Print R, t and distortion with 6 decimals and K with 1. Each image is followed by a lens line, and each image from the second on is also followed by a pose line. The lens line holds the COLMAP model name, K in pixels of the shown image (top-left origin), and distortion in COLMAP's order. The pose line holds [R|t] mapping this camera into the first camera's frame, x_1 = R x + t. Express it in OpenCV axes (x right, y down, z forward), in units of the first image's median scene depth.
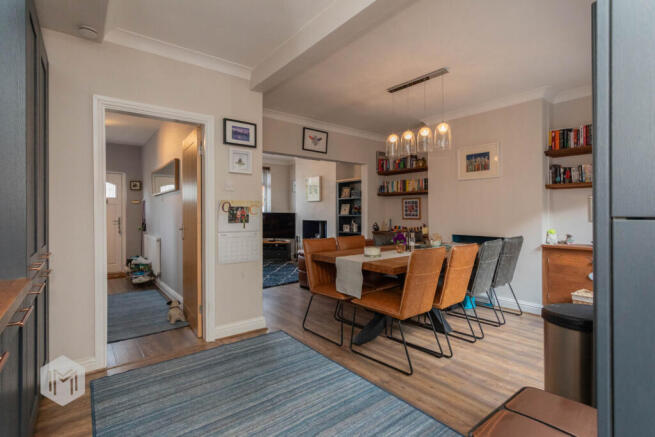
lens RADIAL K [[317.7, 0, 321.8], [0, 317.7, 213.8], [0, 0, 1]] dist [0.000671, 0.001280]
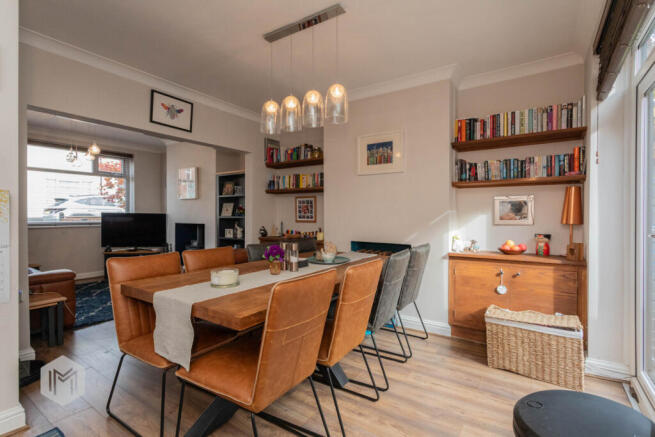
lens RADIAL K [[317.7, 0, 329.0], [0, 317.7, 217.8], [0, 0, 1]] dist [0.000671, 0.001280]
pose [[0.952113, 0.002826, 0.305735, 0.127483], [-0.004955, 0.999969, 0.006187, 0.000860], [-0.305707, -0.007405, 0.952097, 0.284964]]
